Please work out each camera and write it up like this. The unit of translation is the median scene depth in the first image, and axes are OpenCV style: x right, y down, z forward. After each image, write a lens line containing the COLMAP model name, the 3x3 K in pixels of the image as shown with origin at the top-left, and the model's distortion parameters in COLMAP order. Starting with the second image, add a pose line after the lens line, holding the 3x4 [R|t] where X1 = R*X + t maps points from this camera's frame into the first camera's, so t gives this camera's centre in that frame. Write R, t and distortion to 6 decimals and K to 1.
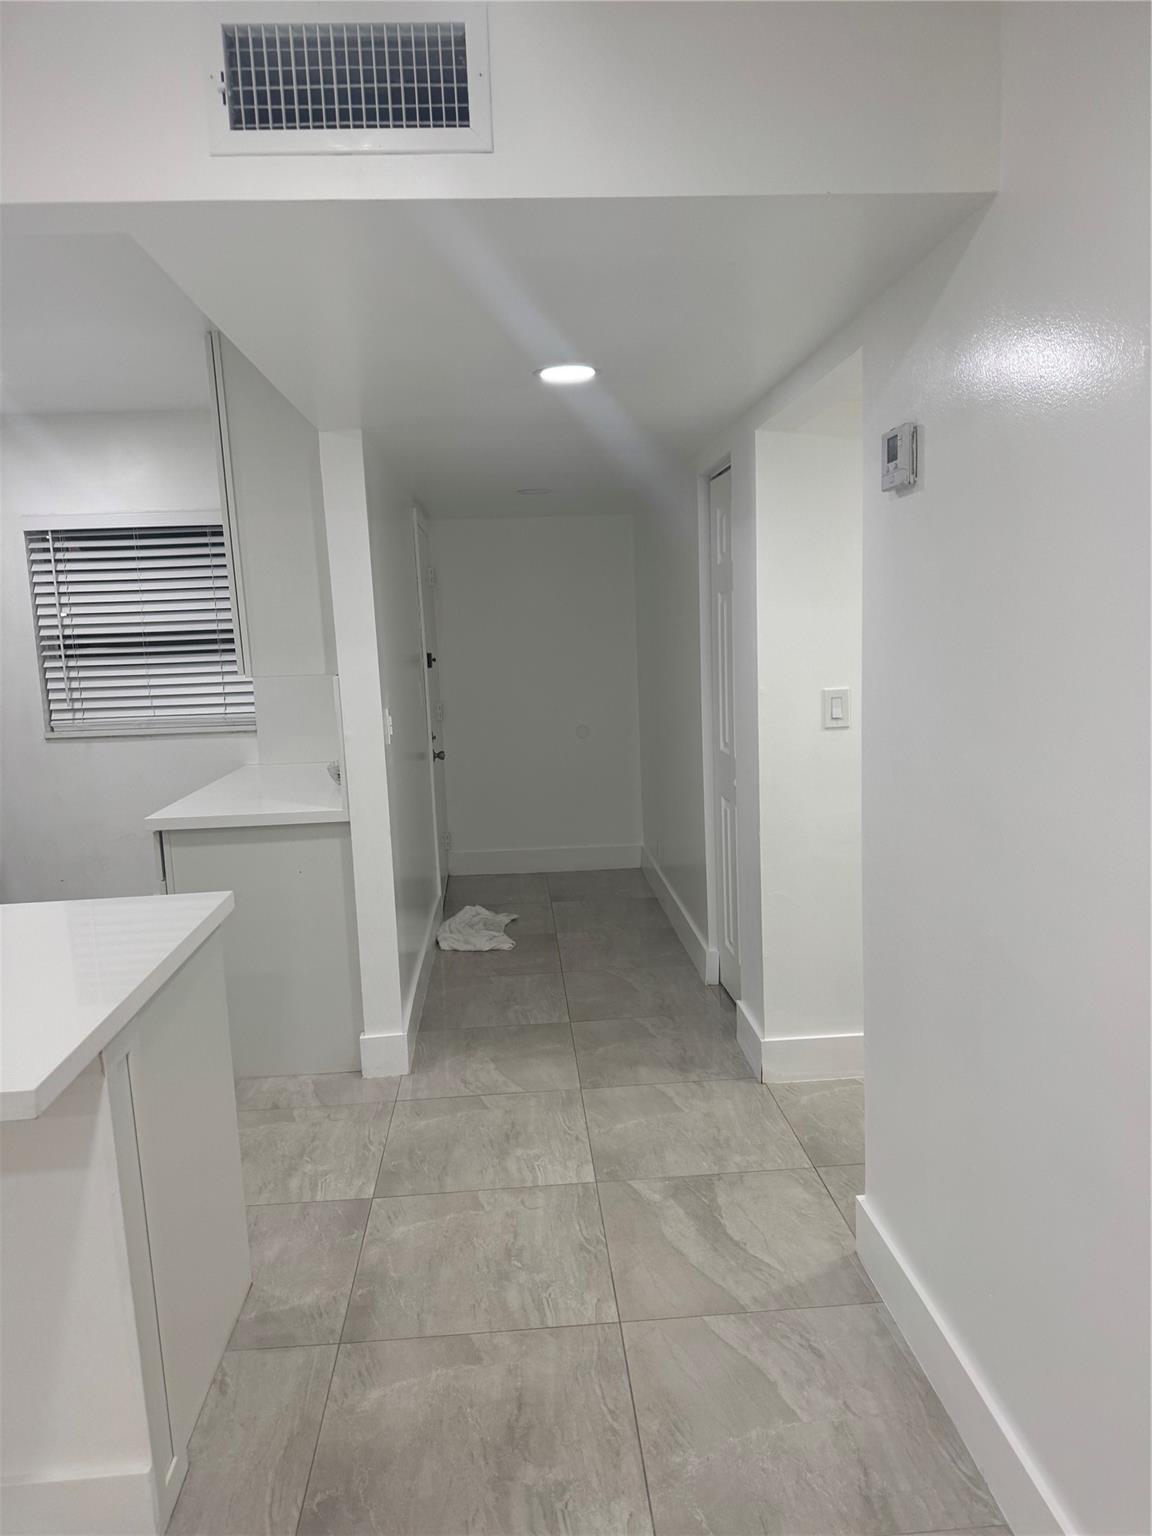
lens RADIAL K [[1086.6, 0, 594.8], [0, 1086.6, 765.6], [0, 0, 1]] dist [0.056054, -0.003495]
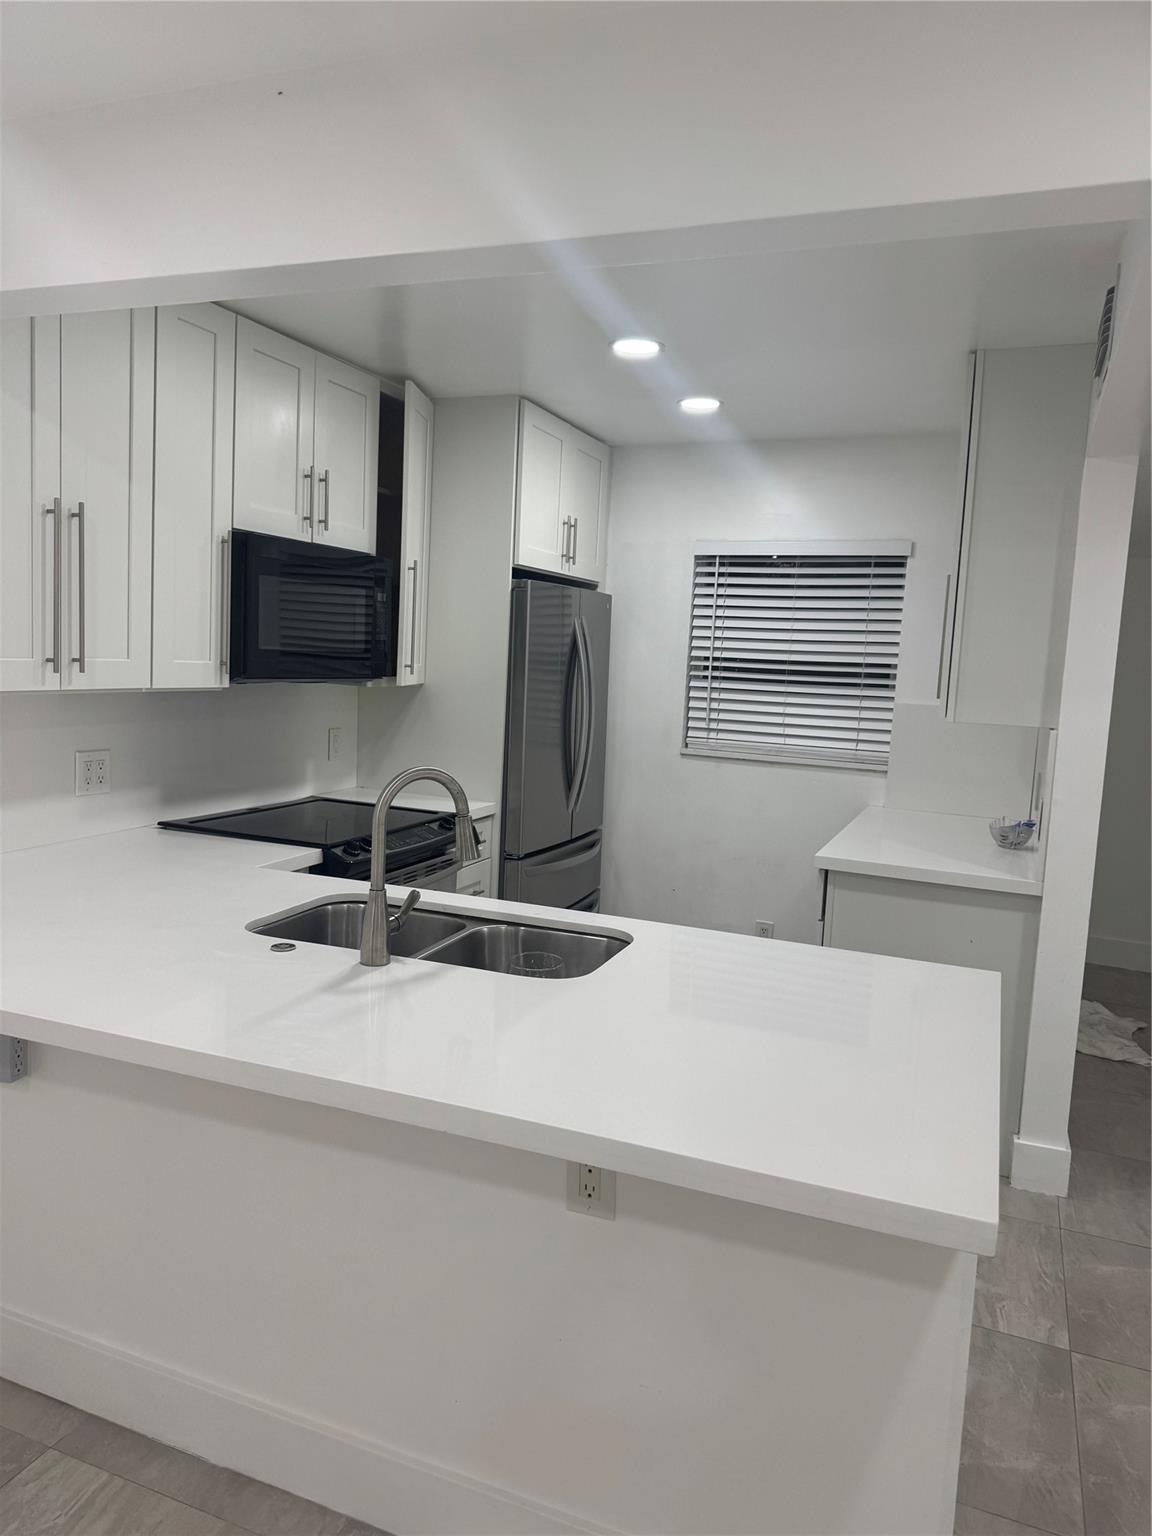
lens RADIAL K [[1098.3, 0, 576.0], [0, 1098.3, 768.0], [0, 0, 1]] dist [0.003750, 0.000184]
pose [[0.891581, 0.127076, -0.434667, -0.135490], [-0.139780, 0.990179, 0.002767, -0.000384], [0.430750, 0.058290, 0.900587, 0.027069]]
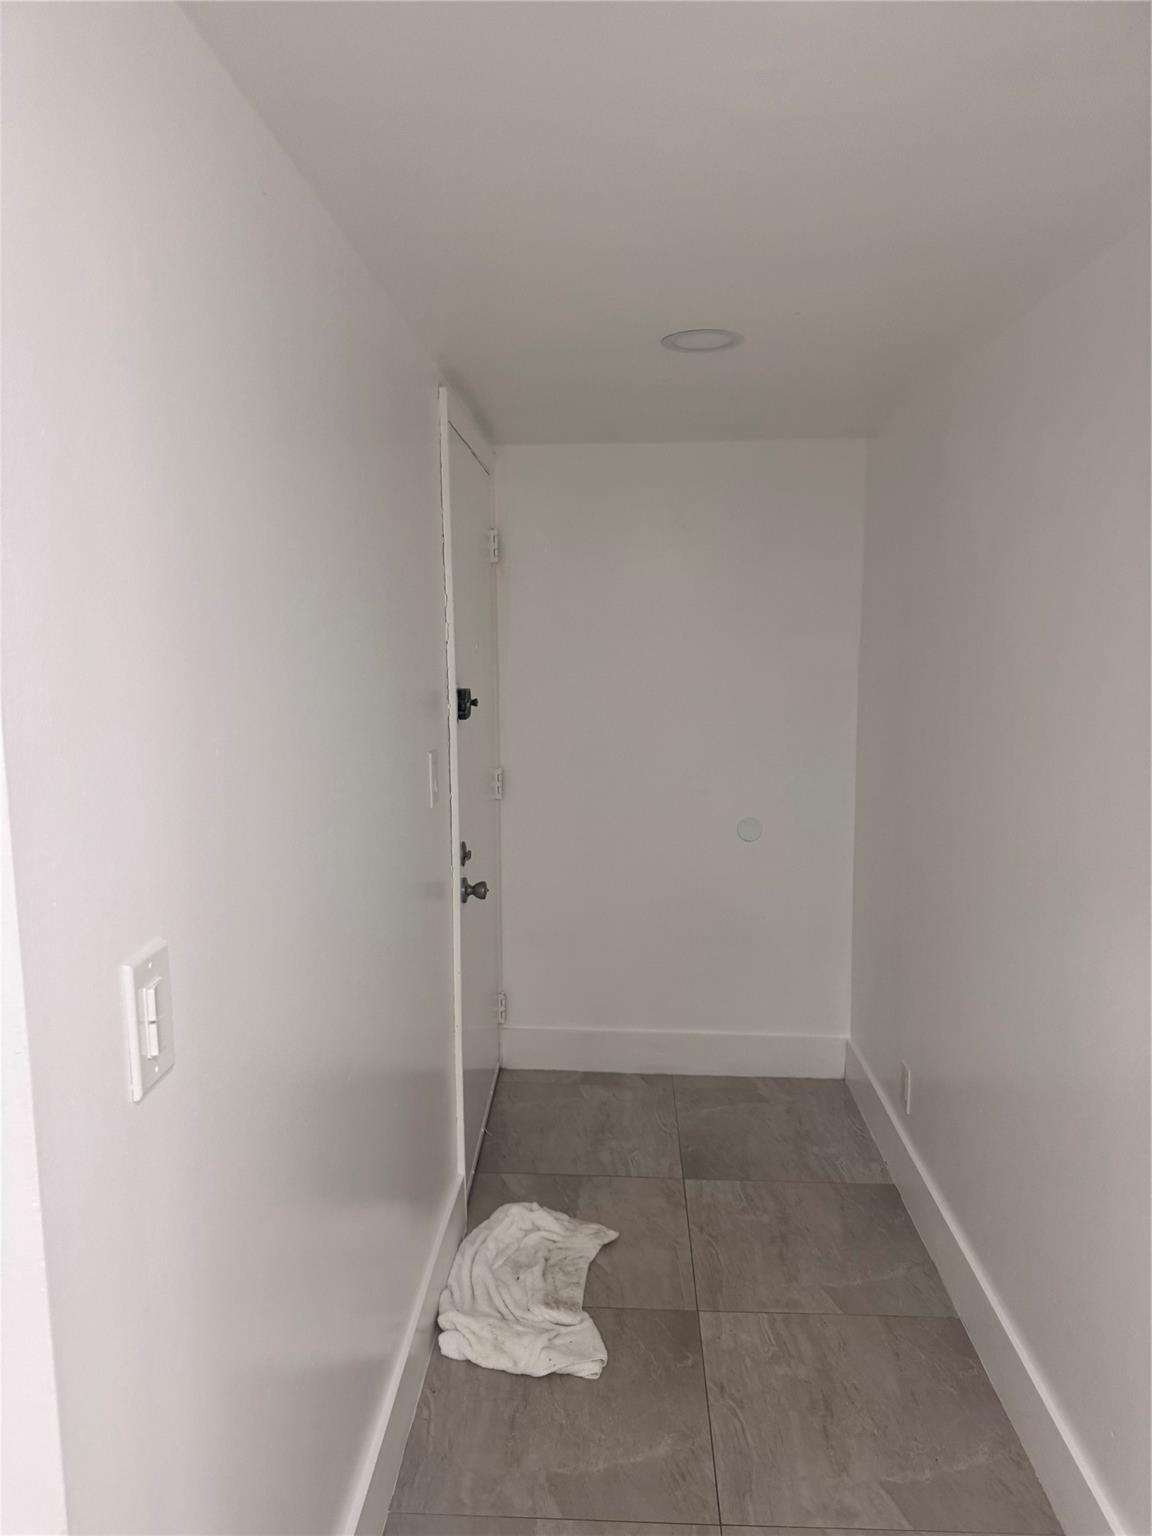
lens RADIAL K [[1098.3, 0, 576.0], [0, 1098.3, 768.0], [0, 0, 1]] dist [0.003750, 0.000184]
pose [[0.991722, 0.048061, -0.119072, -0.045475], [-0.048400, 0.998828, 0.000046, -0.078031], [0.118935, 0.005718, 0.992886, 0.572627]]
